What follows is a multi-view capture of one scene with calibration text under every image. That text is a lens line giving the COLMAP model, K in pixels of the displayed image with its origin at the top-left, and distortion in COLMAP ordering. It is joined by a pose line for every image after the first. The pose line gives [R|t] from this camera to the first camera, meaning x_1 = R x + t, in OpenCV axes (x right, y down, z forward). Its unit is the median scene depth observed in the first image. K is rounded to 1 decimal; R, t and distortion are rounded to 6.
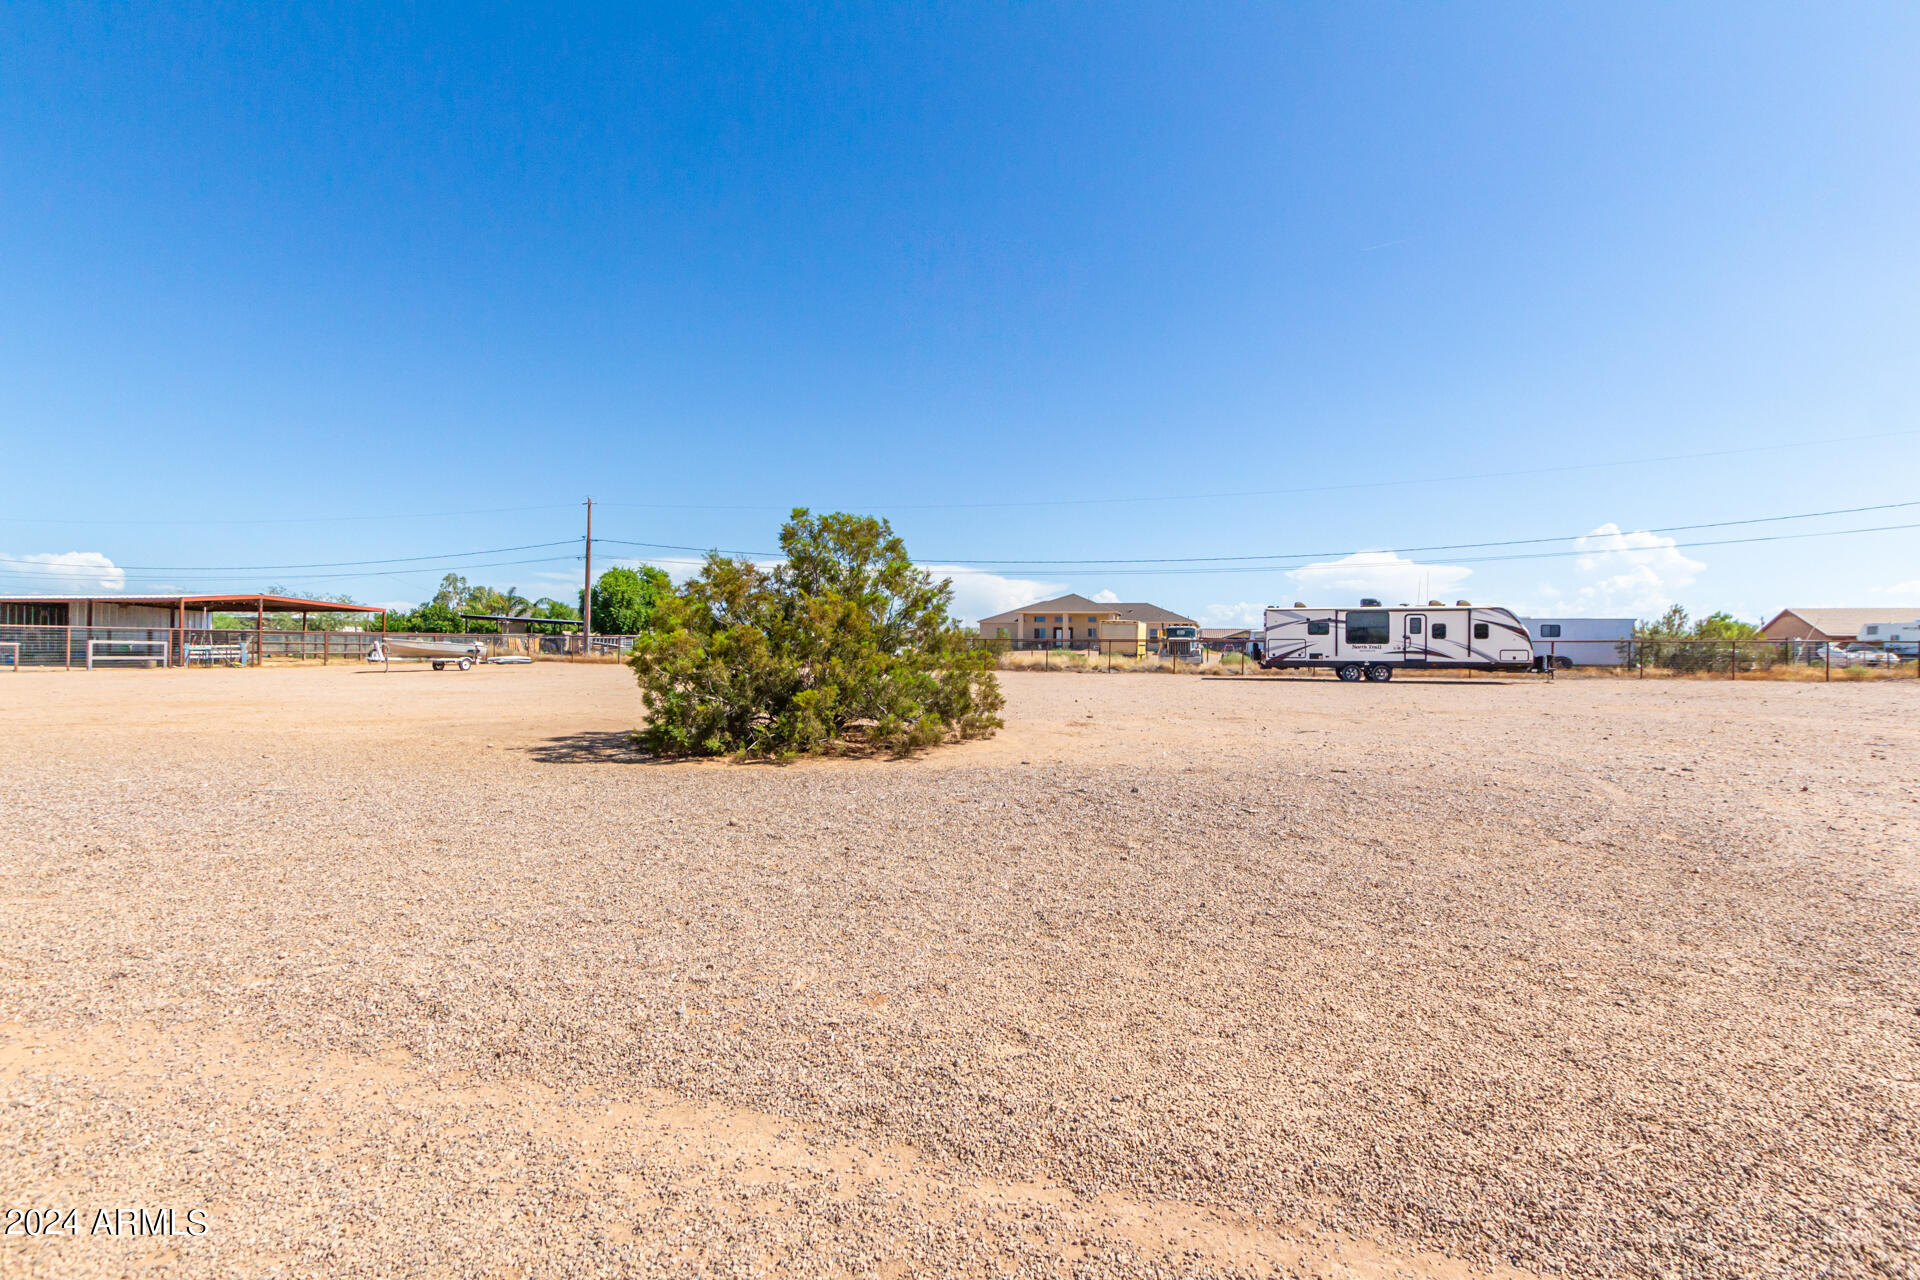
lens RADIAL K [[891.3, 0, 970.2], [0, 891.3, 651.5], [0, 0, 1]] dist [0.004375, -0.001032]
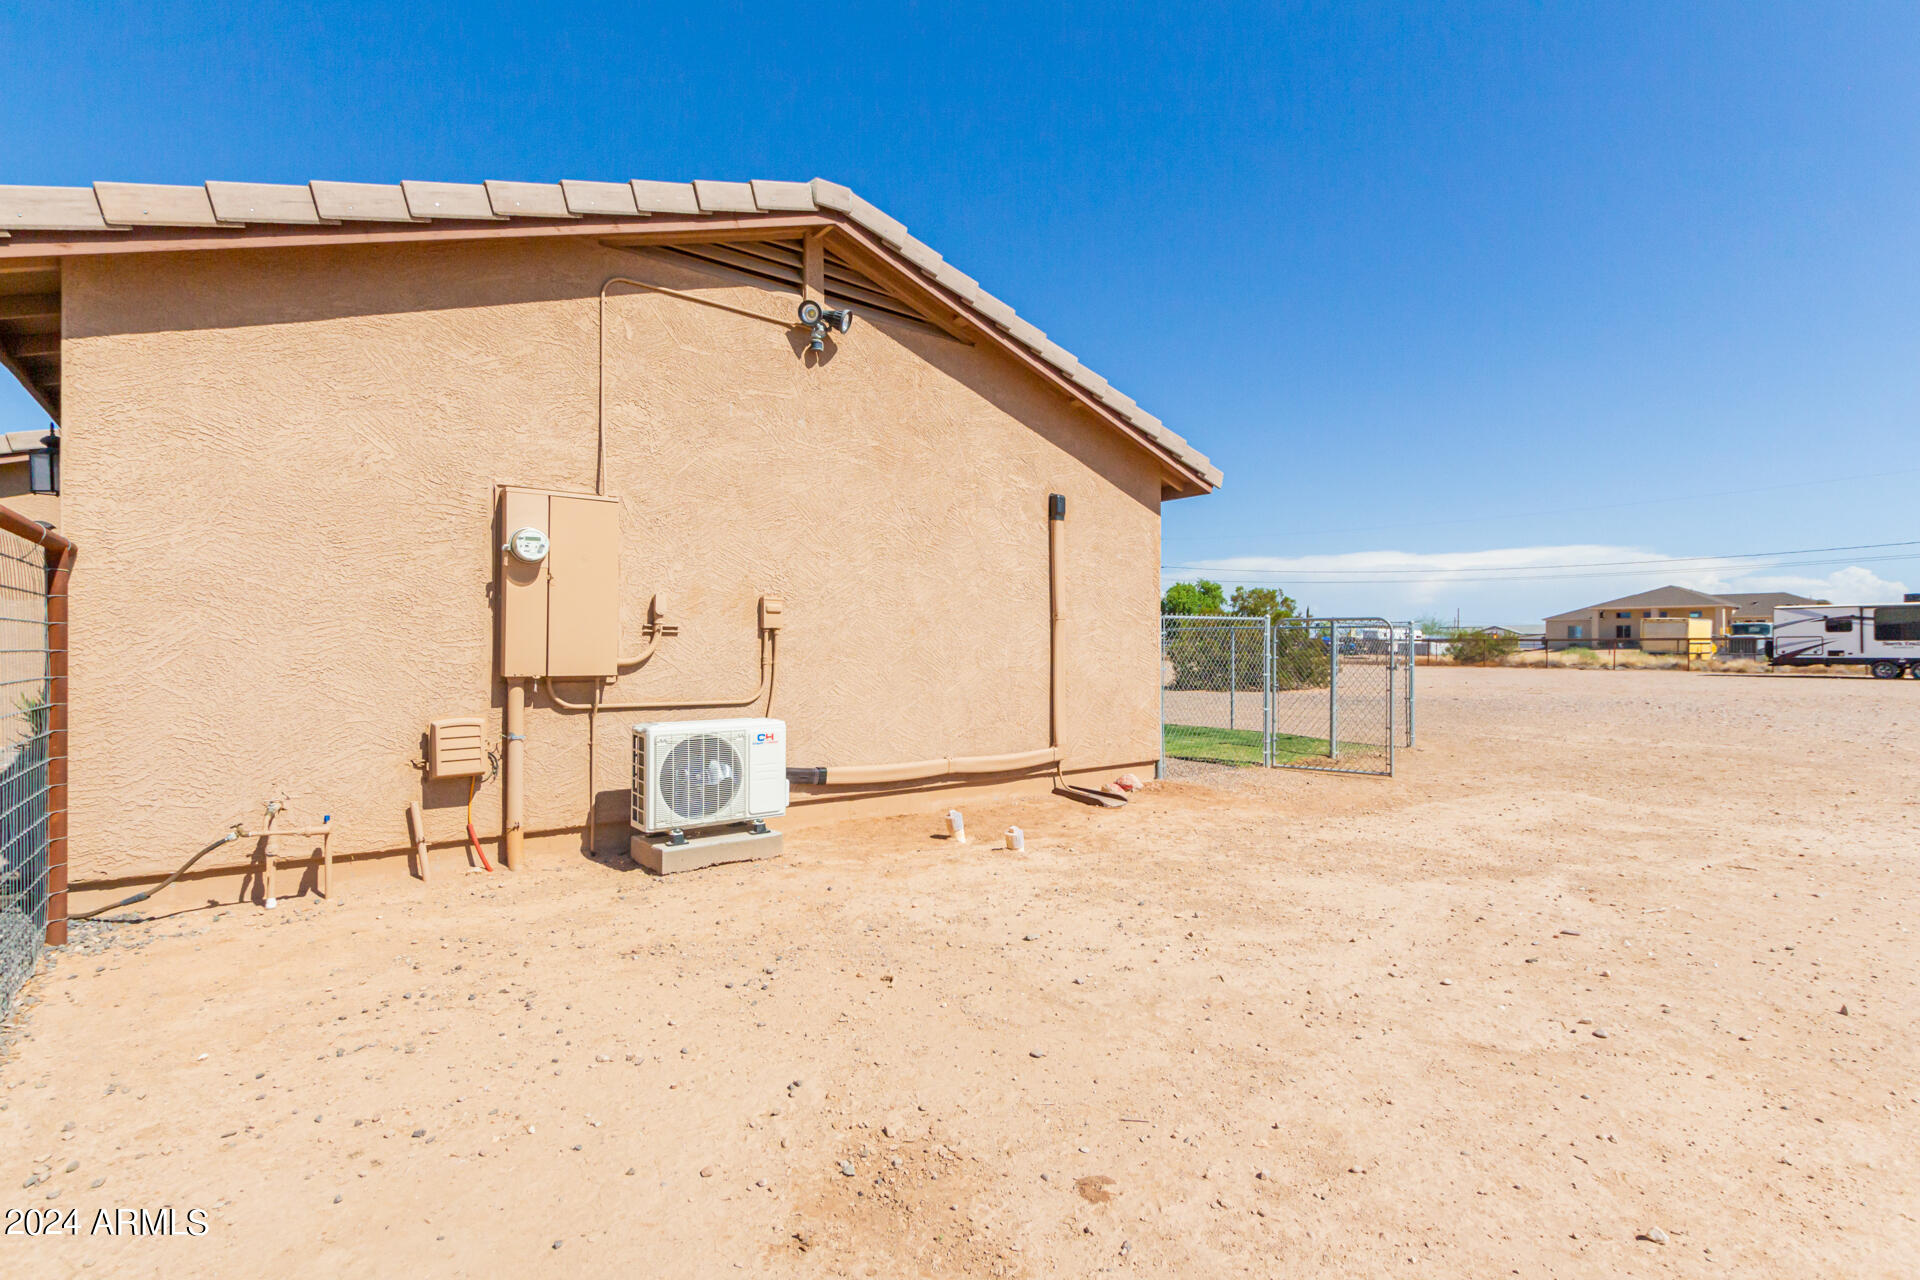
lens RADIAL K [[891.3, 0, 970.2], [0, 891.3, 651.5], [0, 0, 1]] dist [0.004375, -0.001032]
pose [[0.817970, -0.003965, -0.575247, 0.168063], [0.002952, 0.999992, -0.002694, 0.003077], [0.575254, 0.000506, 0.817975, -0.382495]]
